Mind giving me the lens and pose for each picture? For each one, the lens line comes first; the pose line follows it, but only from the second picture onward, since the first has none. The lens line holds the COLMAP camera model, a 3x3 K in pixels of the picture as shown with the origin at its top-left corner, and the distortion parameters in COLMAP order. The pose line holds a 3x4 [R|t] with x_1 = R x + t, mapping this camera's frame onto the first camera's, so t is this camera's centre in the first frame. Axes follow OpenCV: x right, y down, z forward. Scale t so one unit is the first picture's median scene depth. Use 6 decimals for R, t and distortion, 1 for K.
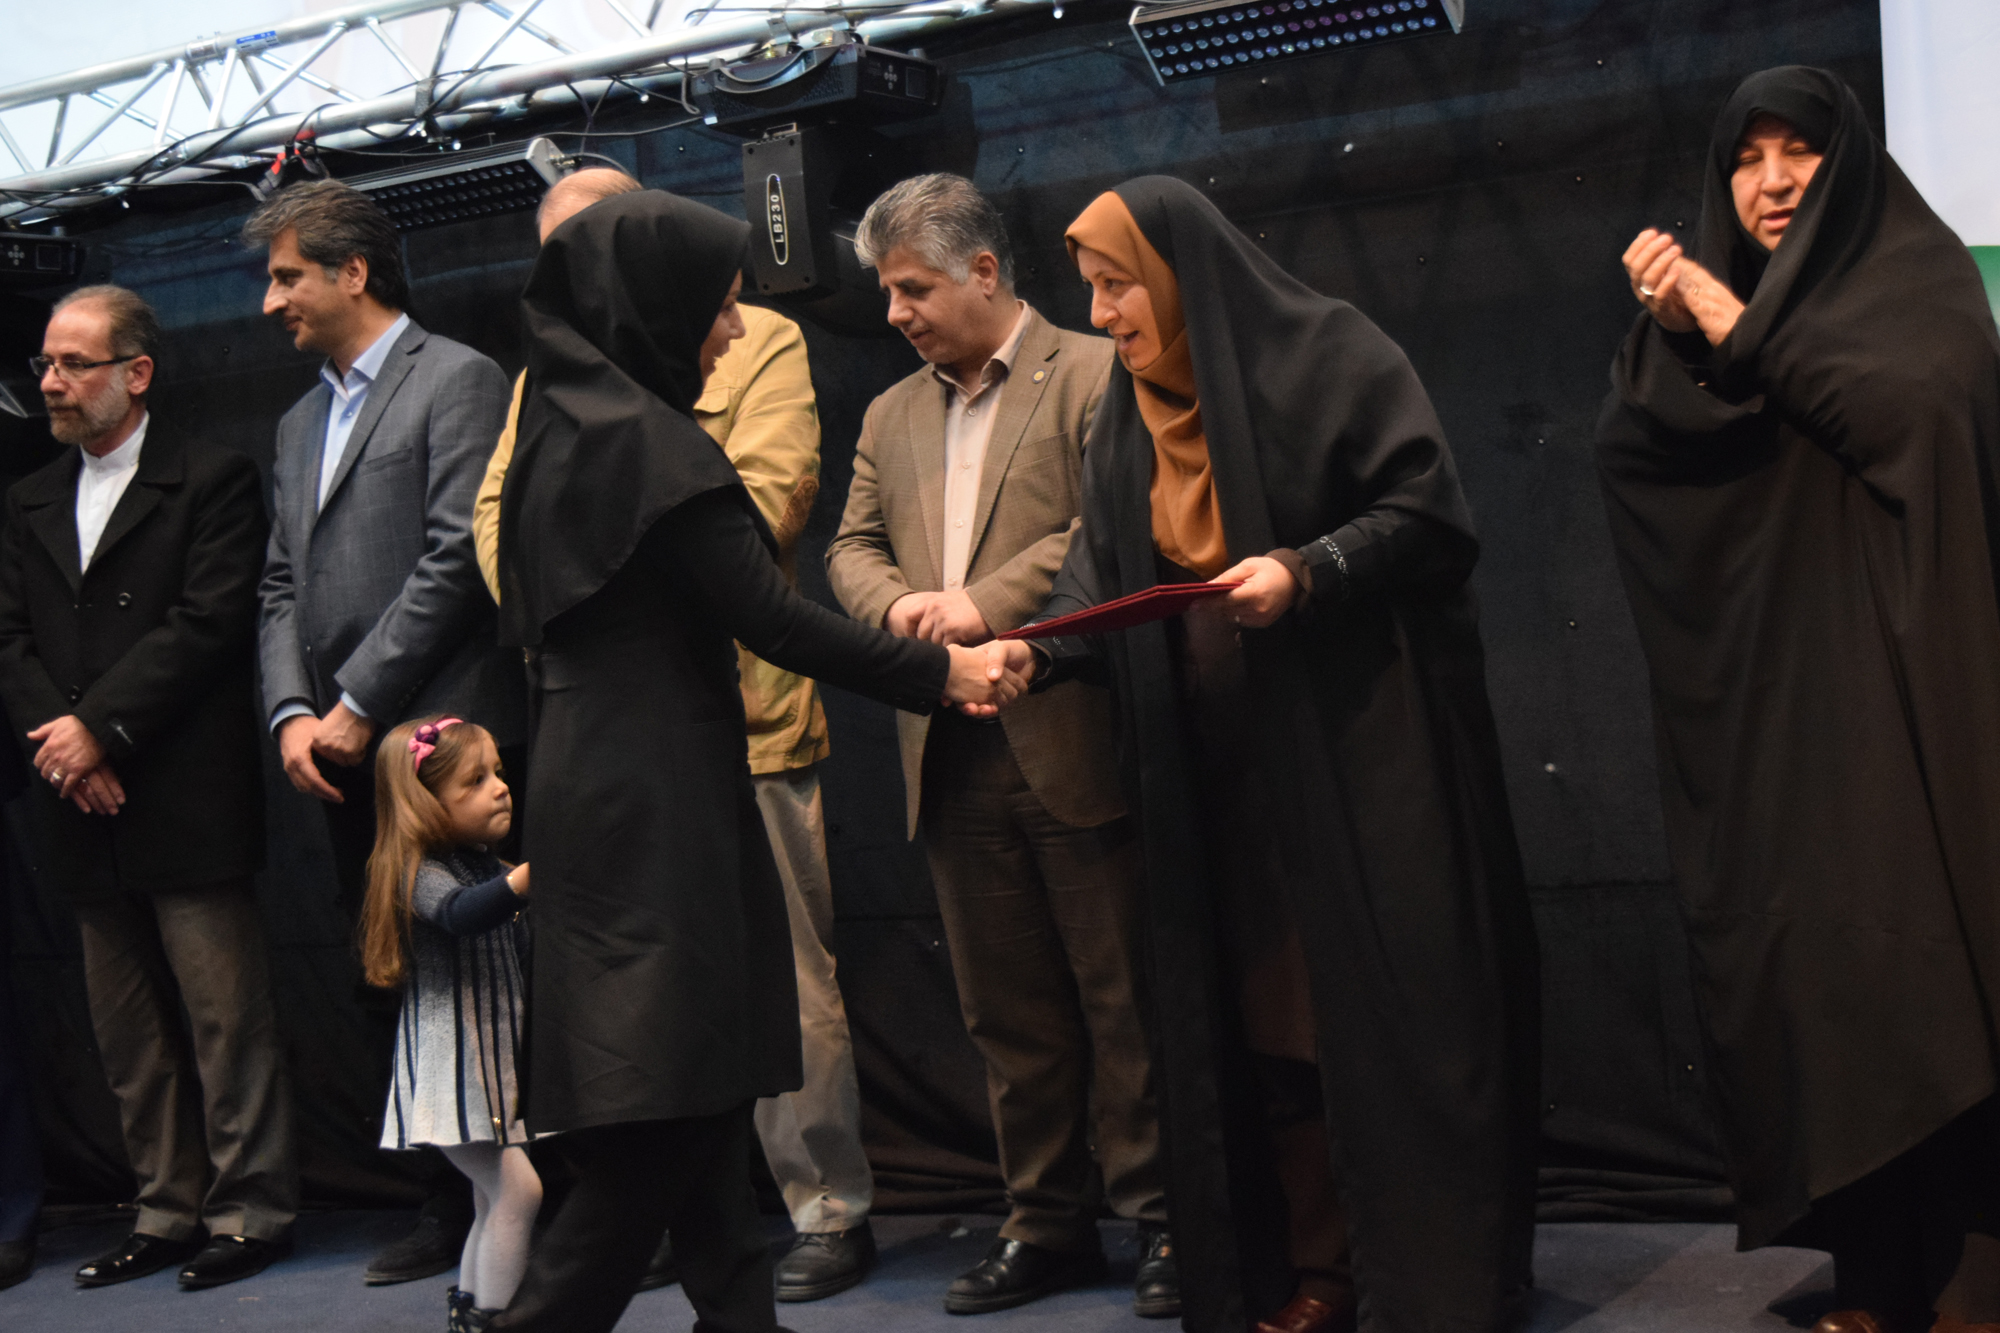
lens RADIAL K [[2953.1, 0, 1006.9], [0, 2953.1, 700.6], [0, 0, 1]] dist [-0.031515, 0.000000]
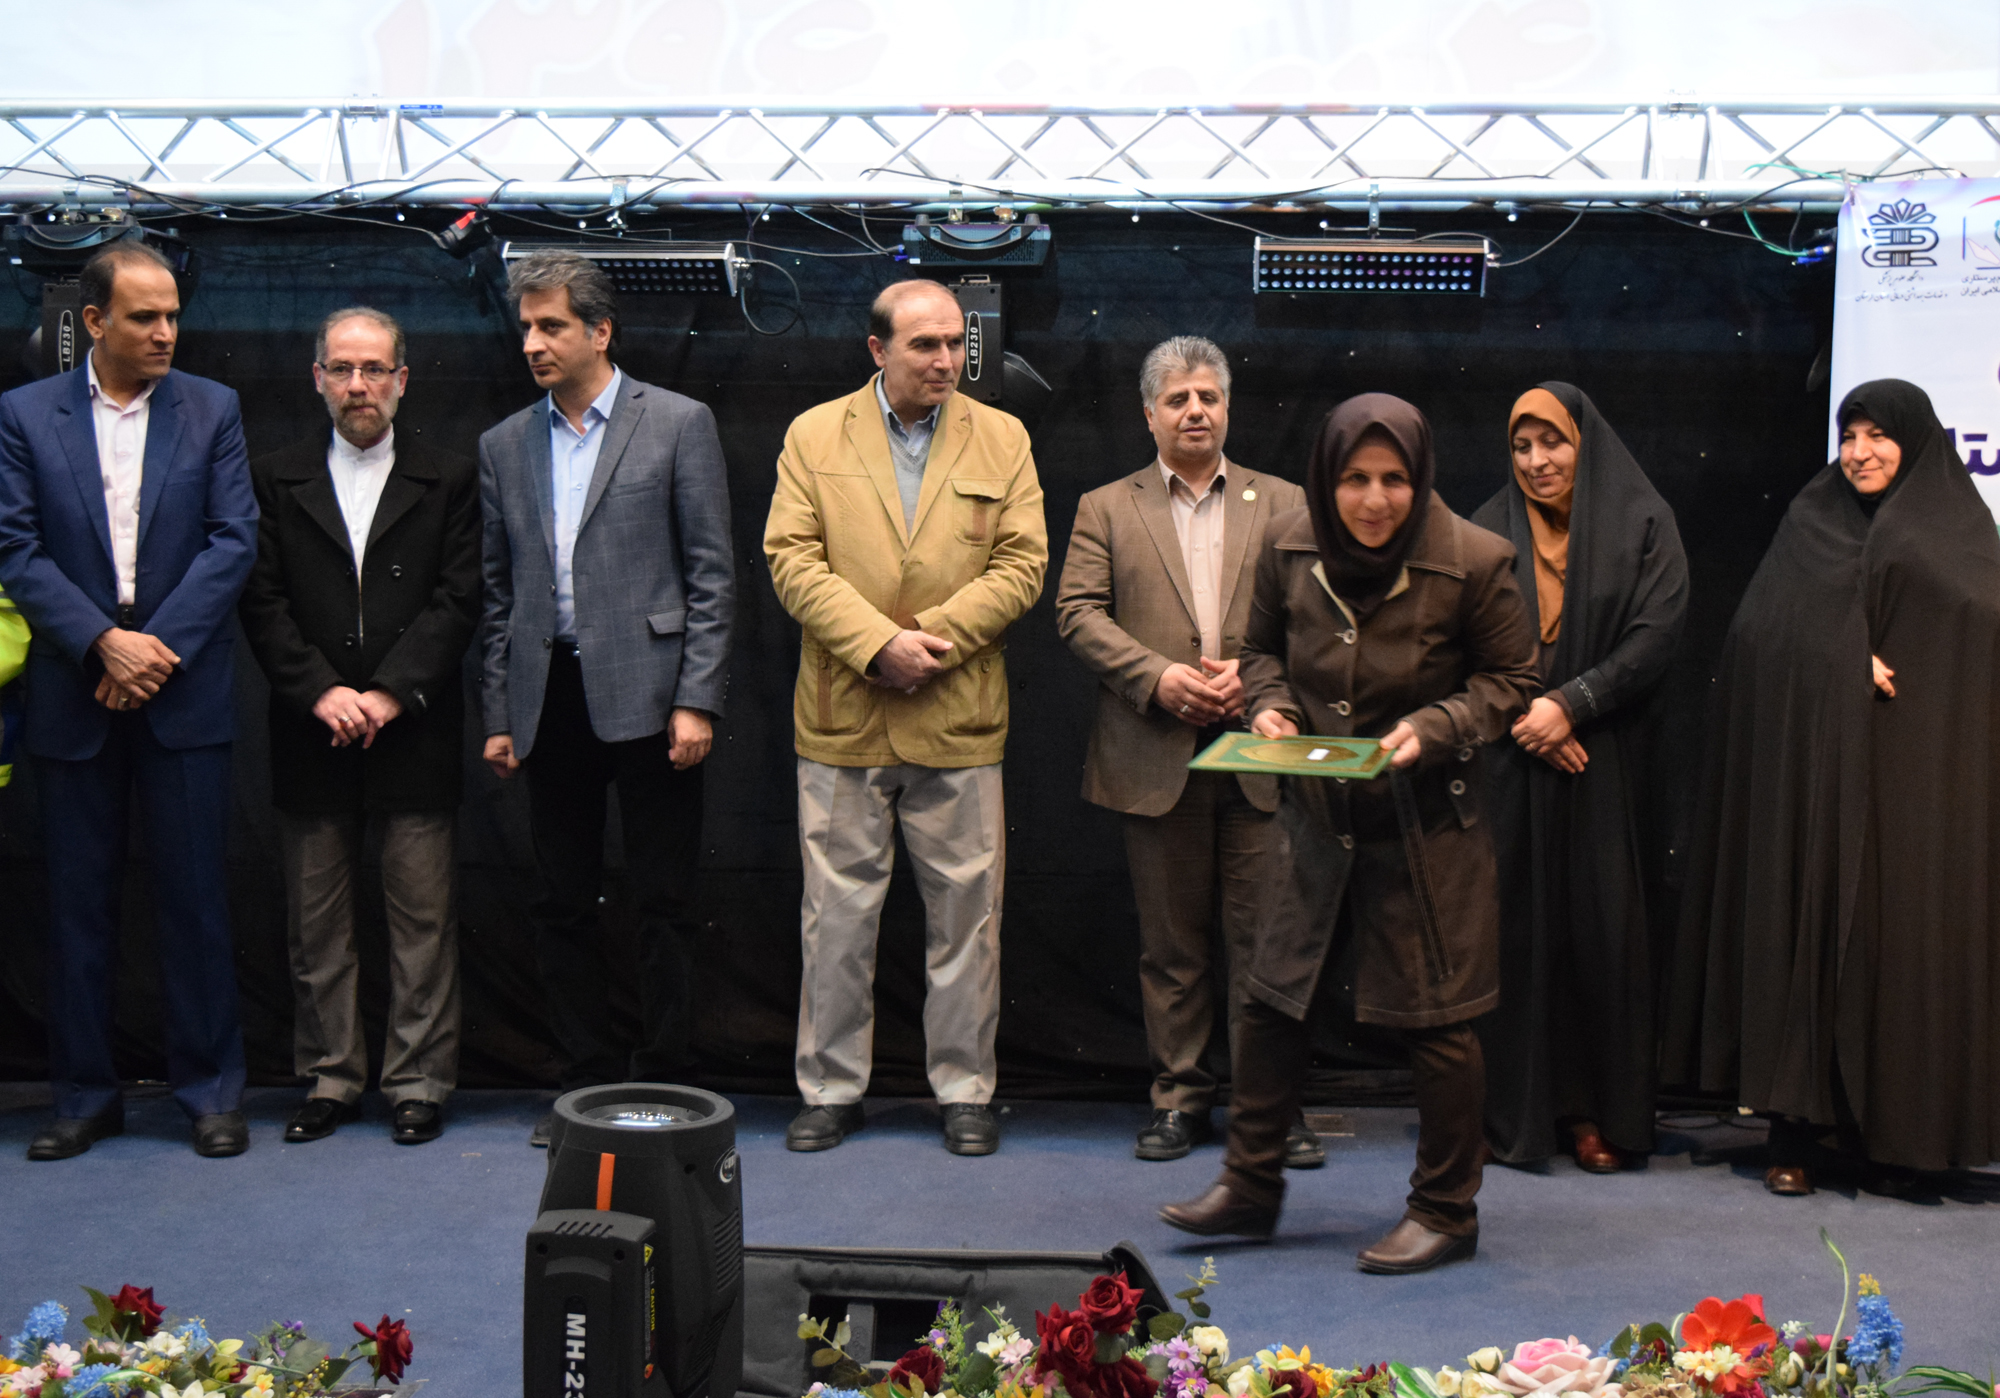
lens RADIAL K [[2743.0, 0, 1015.0], [0, 2743.0, 675.3], [0, 0, 1]] dist [-0.032794, 0.000000]
pose [[0.905148, 0.094582, 0.414441, -0.533912], [-0.086593, 0.995516, -0.038071, 0.029837], [-0.416184, -0.001428, 0.909279, -0.128921]]
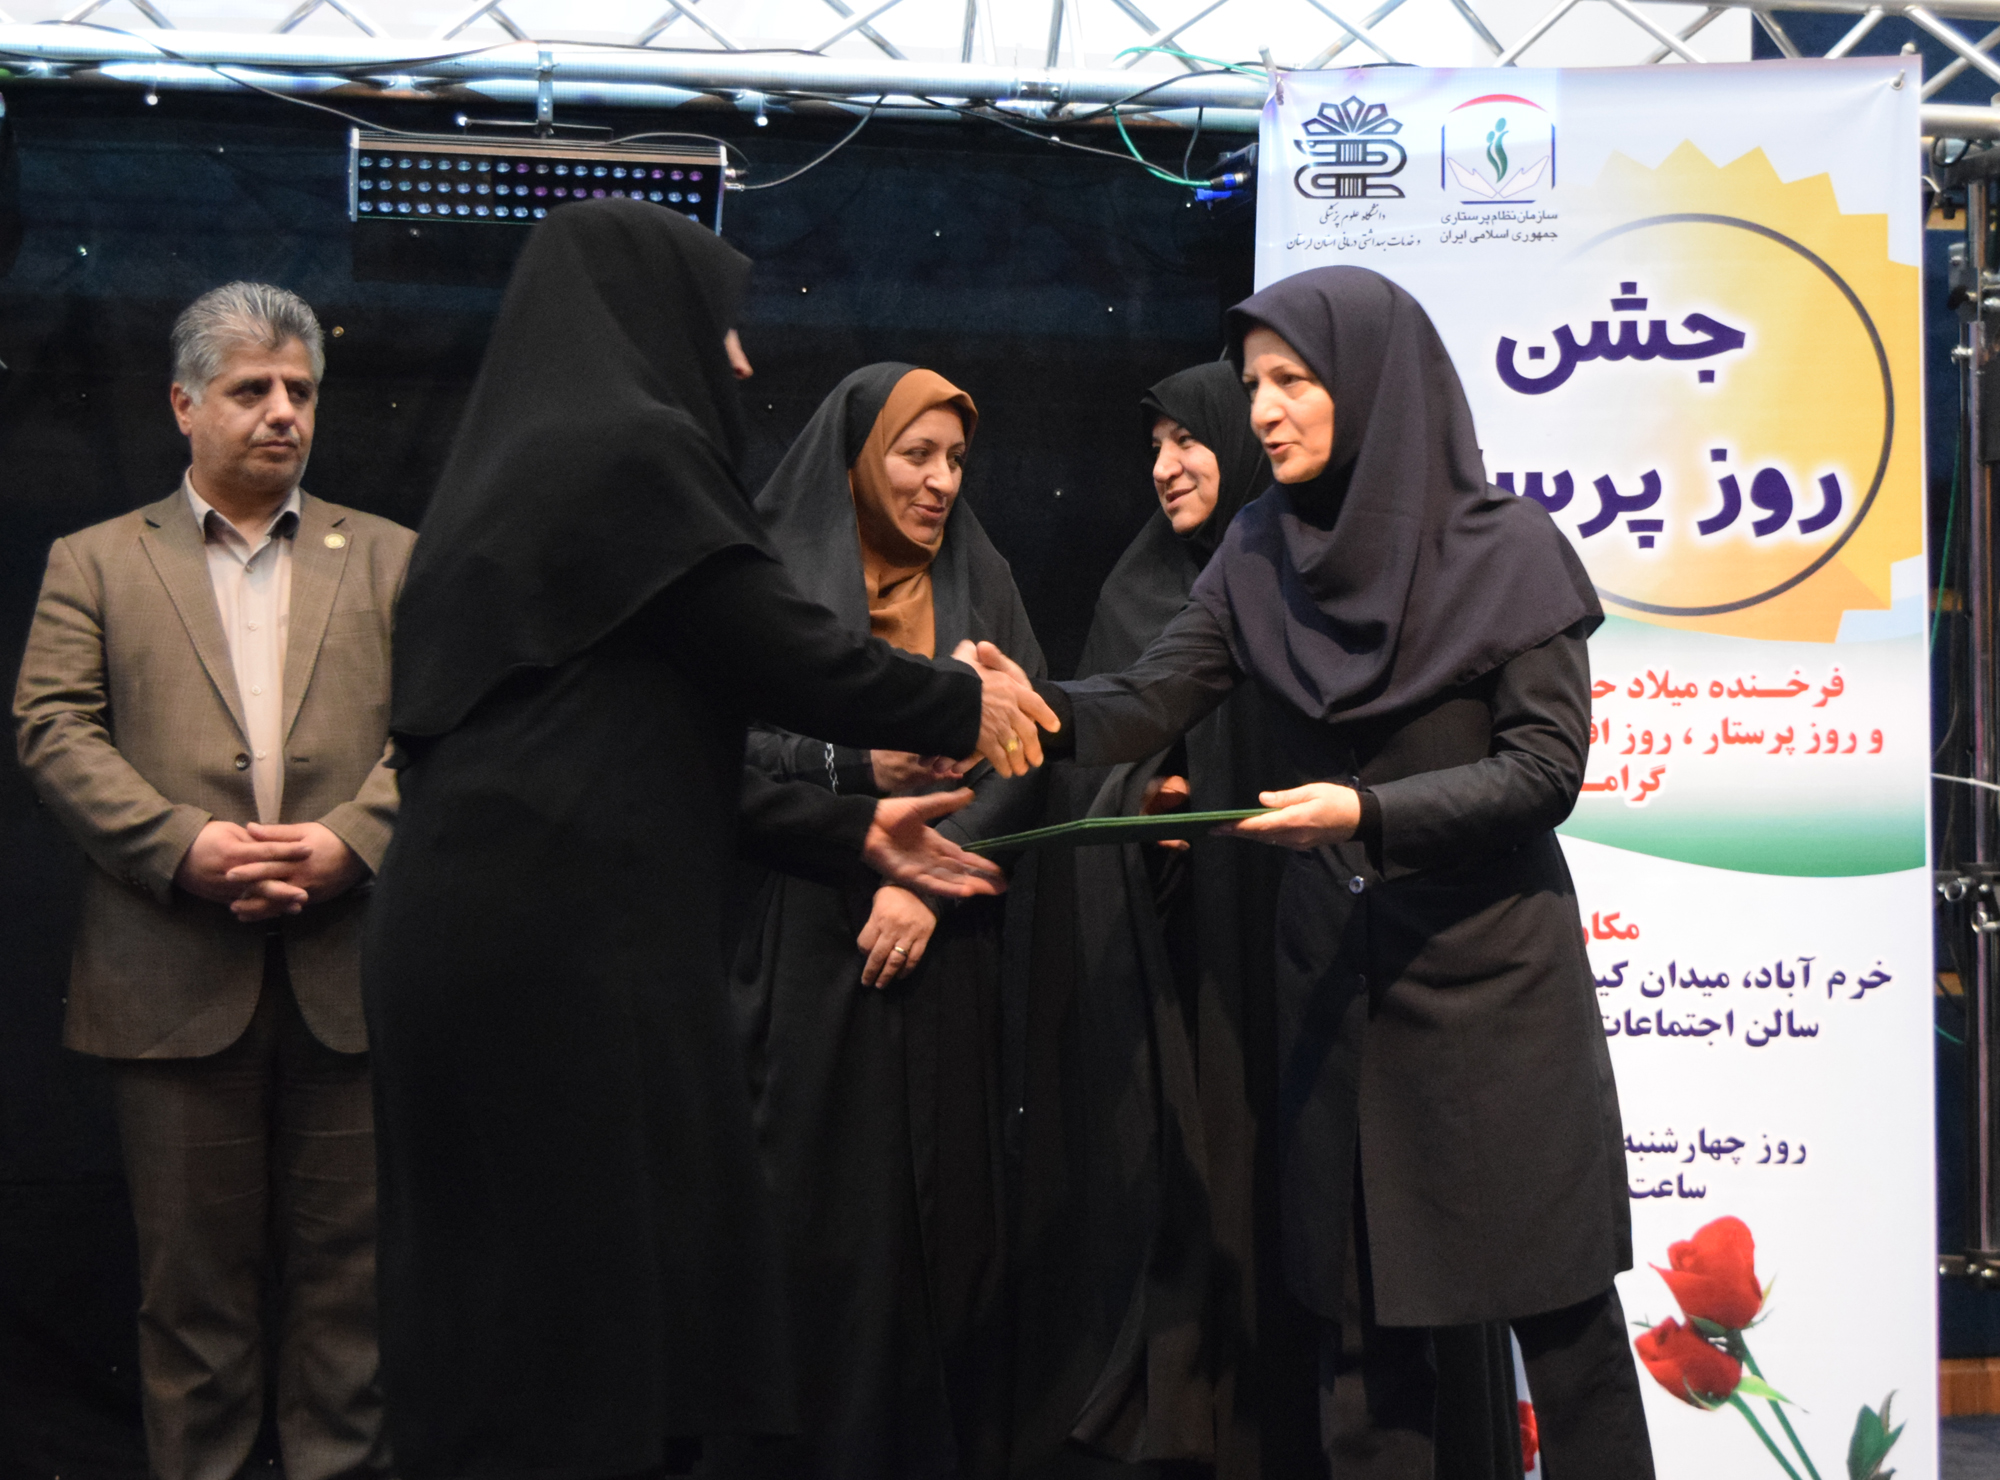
lens RADIAL K [[4020.1, 0, 1260.0], [0, 4020.1, 656.9], [0, 0, 1]] dist [-0.035935, 0.000000]
pose [[0.739467, 0.125529, 0.661385, -0.477080], [-0.051732, 0.990152, -0.130088, 0.053874], [-0.671202, 0.061981, 0.738679, -0.038513]]
